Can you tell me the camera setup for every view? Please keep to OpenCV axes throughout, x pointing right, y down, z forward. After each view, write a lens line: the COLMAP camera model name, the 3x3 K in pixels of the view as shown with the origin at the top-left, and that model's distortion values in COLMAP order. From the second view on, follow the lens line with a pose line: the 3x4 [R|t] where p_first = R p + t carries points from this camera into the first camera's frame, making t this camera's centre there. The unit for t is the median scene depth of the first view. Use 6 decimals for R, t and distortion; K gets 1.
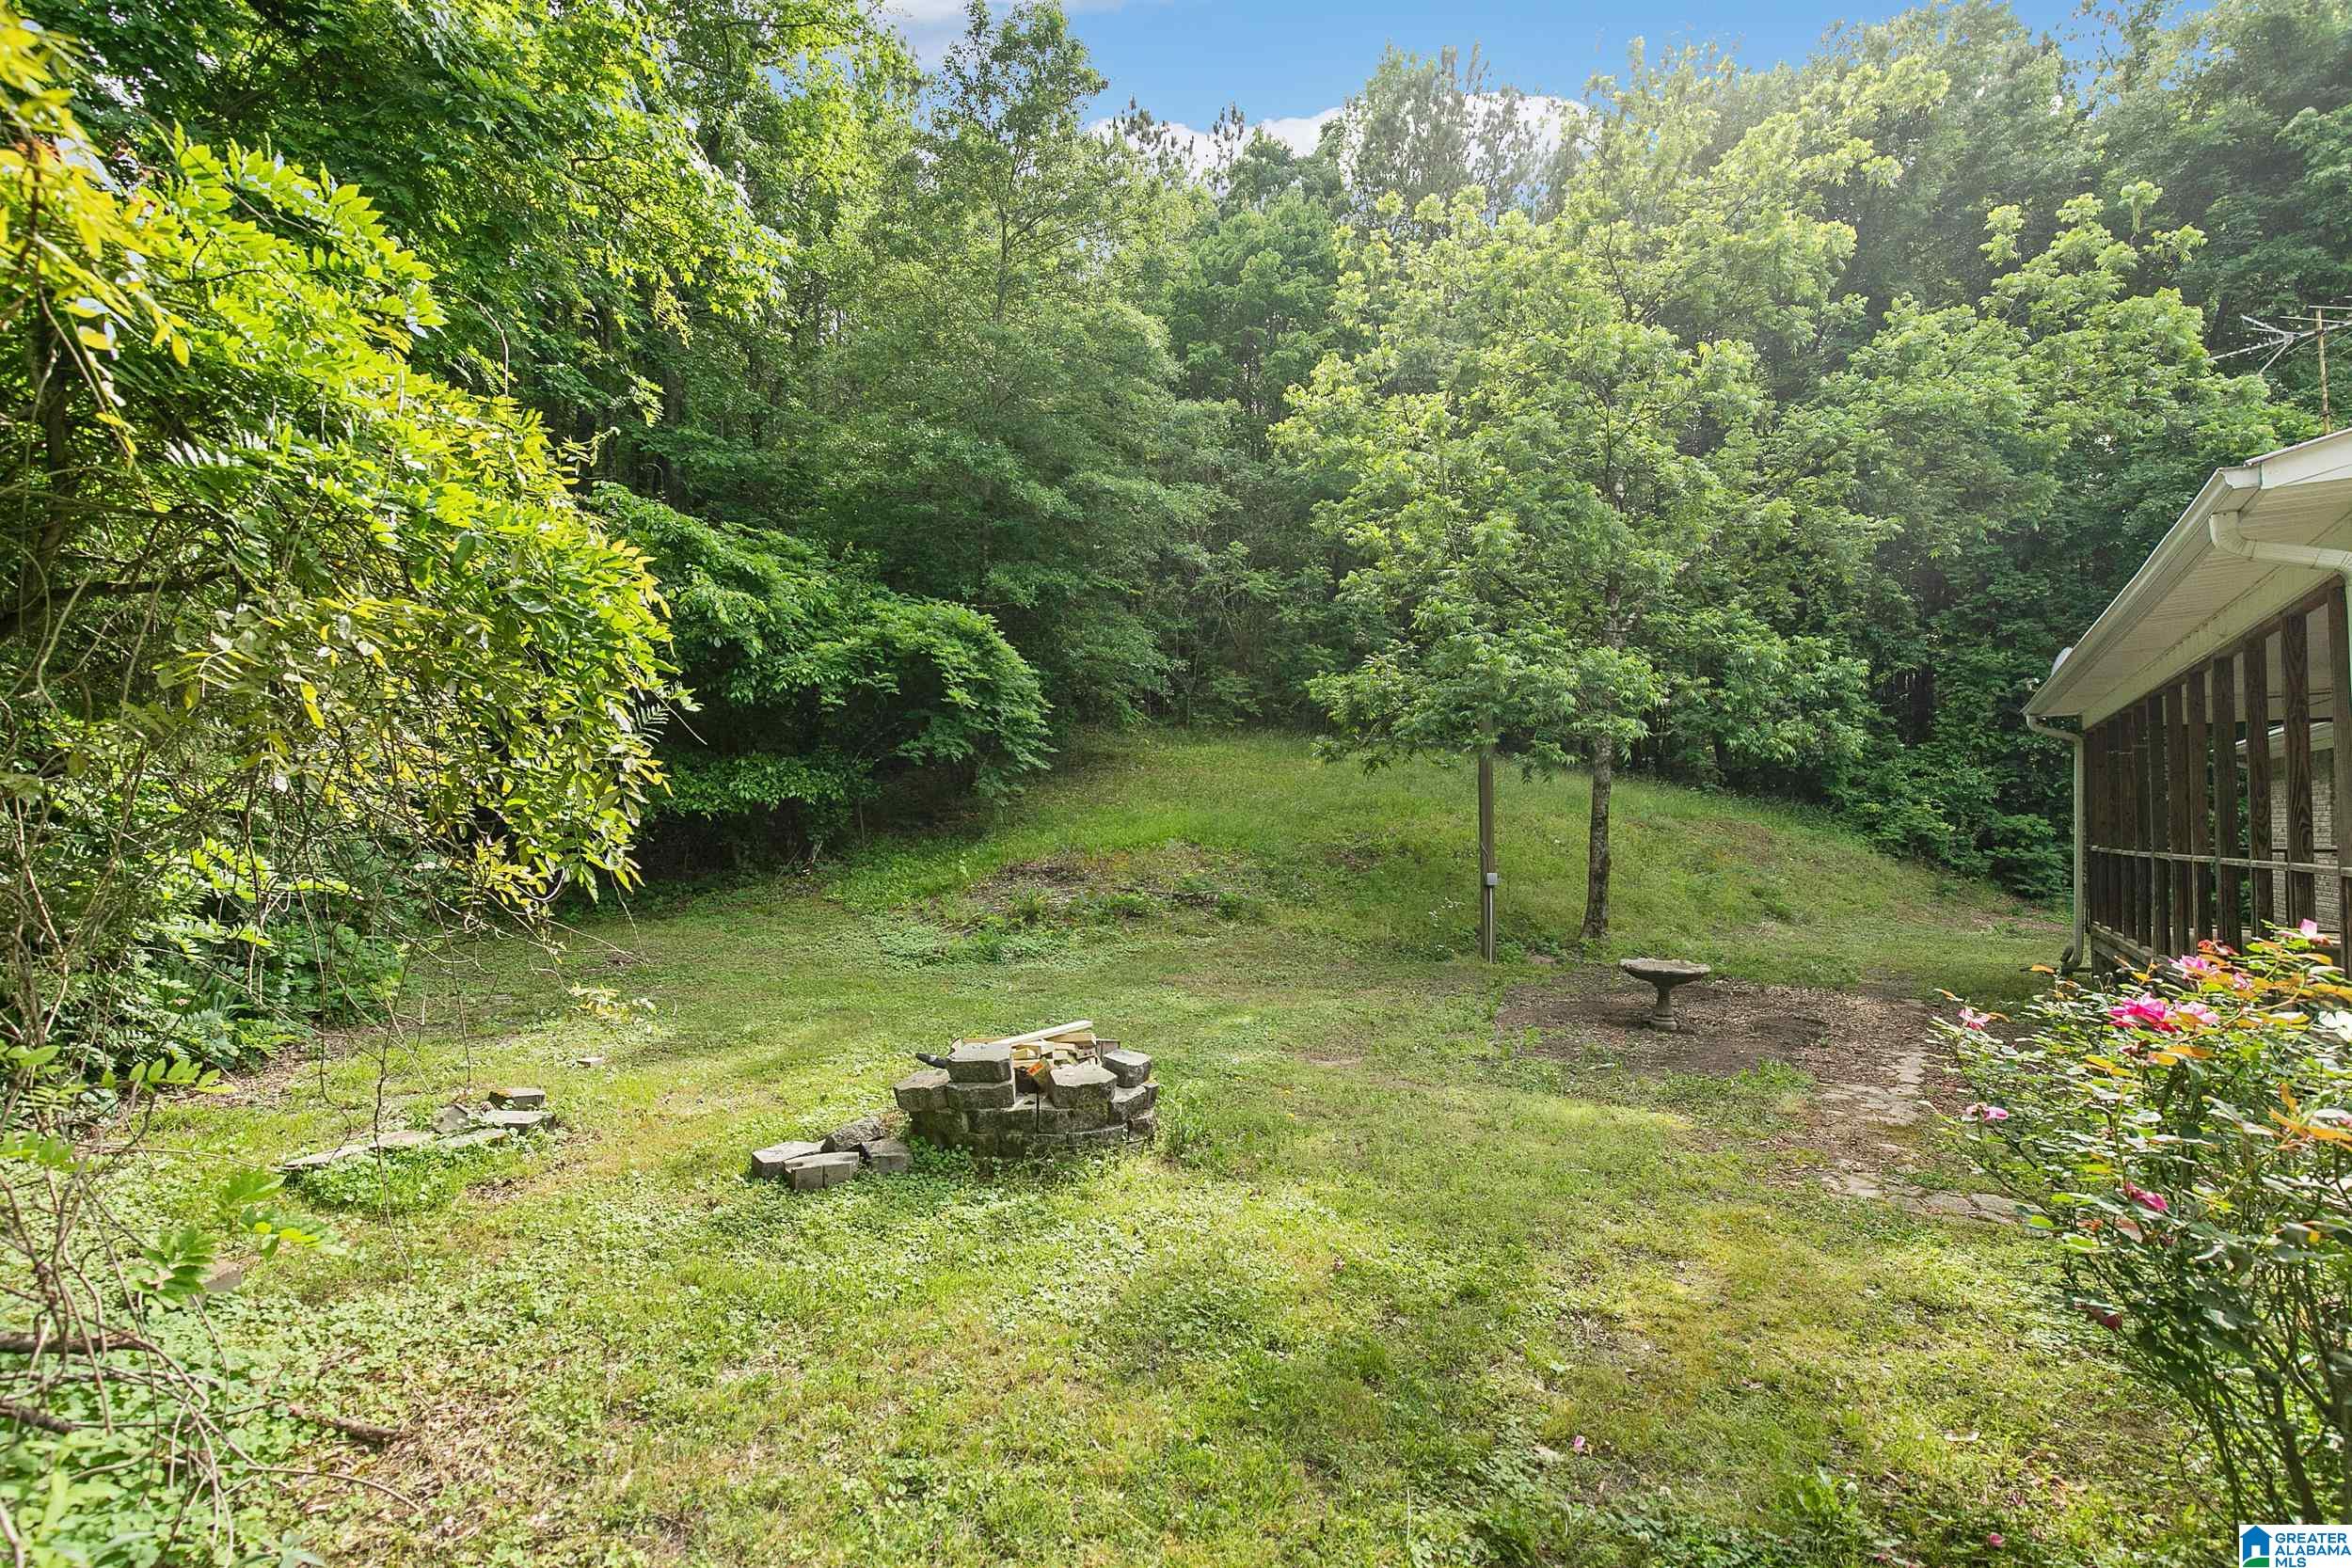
lens RADIAL K [[1081.4, 0, 1206.7], [0, 1081.4, 793.8], [0, 0, 1]] dist [0.004393, 0.000291]
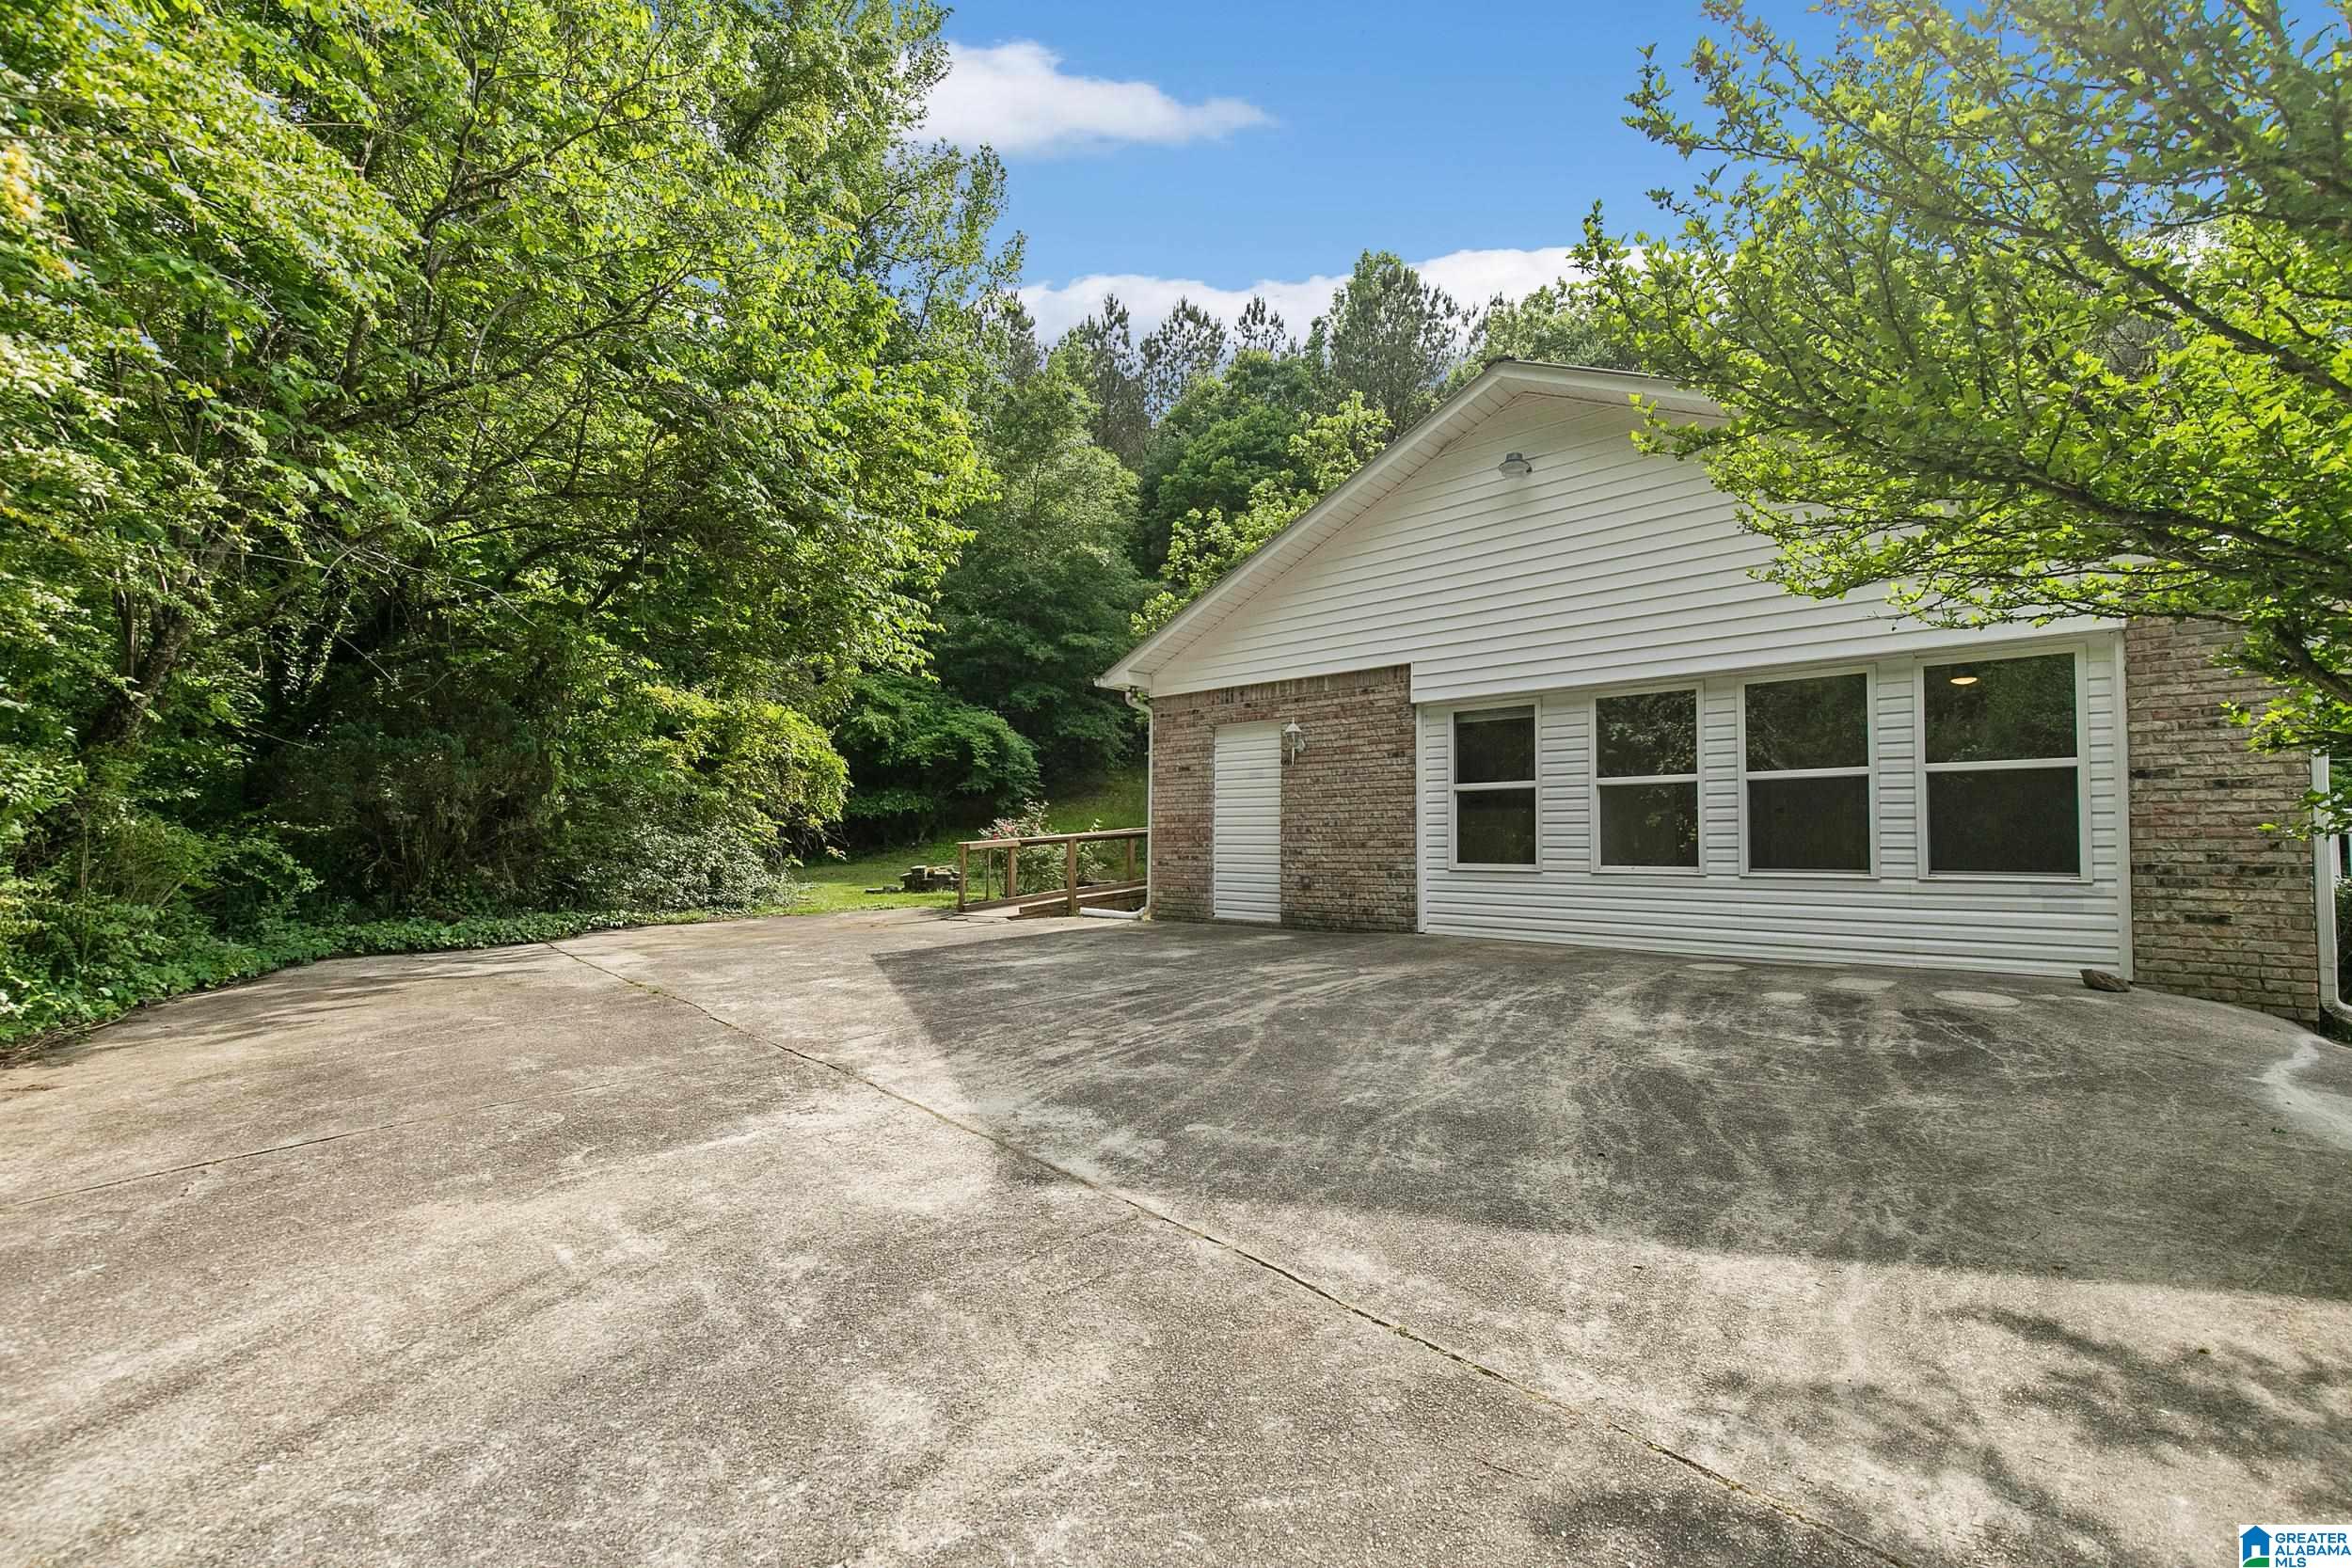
lens RADIAL K [[1082.5, 0, 1202.2], [0, 1082.5, 781.7], [0, 0, 1]] dist [0.000945, -0.000274]
pose [[0.987184, -0.004520, -0.159520, 0.496700], [-0.000244, 0.999555, -0.029836, 0.012100], [0.159584, 0.029493, 0.986744, -0.949397]]
